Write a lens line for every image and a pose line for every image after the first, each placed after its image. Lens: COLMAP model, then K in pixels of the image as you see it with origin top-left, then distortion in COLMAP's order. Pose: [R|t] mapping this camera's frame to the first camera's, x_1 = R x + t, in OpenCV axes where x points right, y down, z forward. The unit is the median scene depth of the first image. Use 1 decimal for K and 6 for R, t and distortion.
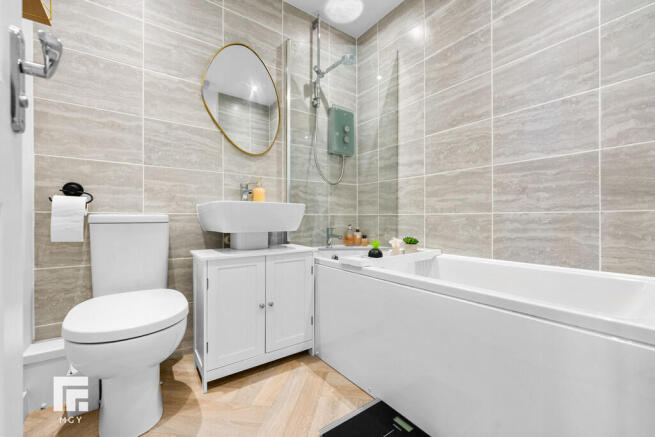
lens RADIAL K [[266.9, 0, 327.3], [0, 266.9, 218.5], [0, 0, 1]] dist [0.003818, -0.000204]
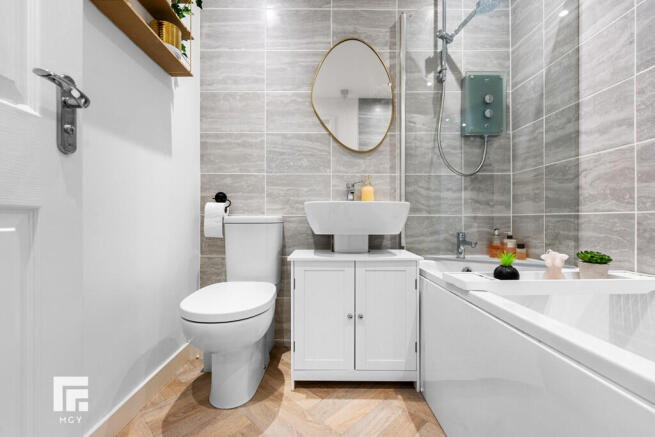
lens RADIAL K [[266.9, 0, 327.1], [0, 266.9, 219.7], [0, 0, 1]] dist [0.003818, -0.000204]
pose [[0.815628, -0.000265, -0.578576, 0.185402], [-0.002127, 0.999992, -0.003457, 0.003255], [0.578573, 0.004051, 0.815621, 0.186045]]
